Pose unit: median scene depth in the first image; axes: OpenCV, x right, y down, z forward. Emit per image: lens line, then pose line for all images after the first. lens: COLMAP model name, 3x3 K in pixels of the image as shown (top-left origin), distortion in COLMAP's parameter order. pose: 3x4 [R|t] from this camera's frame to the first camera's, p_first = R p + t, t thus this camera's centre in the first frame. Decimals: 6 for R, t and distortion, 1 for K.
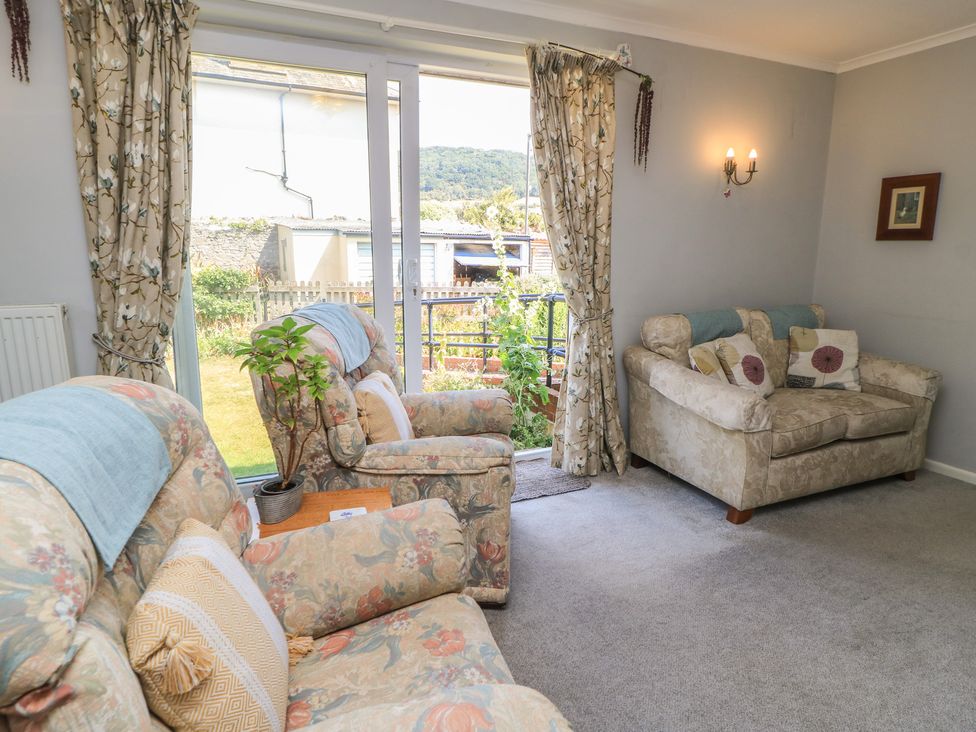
lens RADIAL K [[572.3, 0, 490.8], [0, 572.3, 366.7], [0, 0, 1]] dist [0.002022, -0.012540]
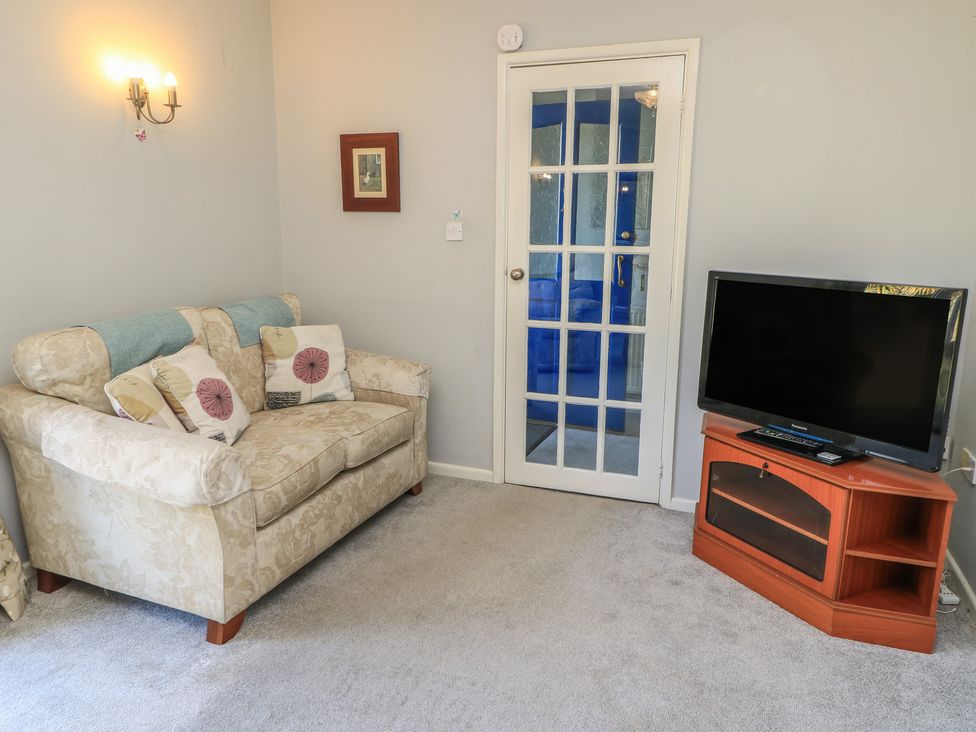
lens RADIAL K [[715.1, 0, 488.0], [0, 715.1, 364.0], [0, 0, 1]] dist [0.004045, -0.000227]
pose [[0.711163, -0.128046, 0.691268, 0.108928], [0.132366, 0.990076, 0.047219, -0.032473], [-0.690454, 0.057920, 0.721054, 0.167581]]
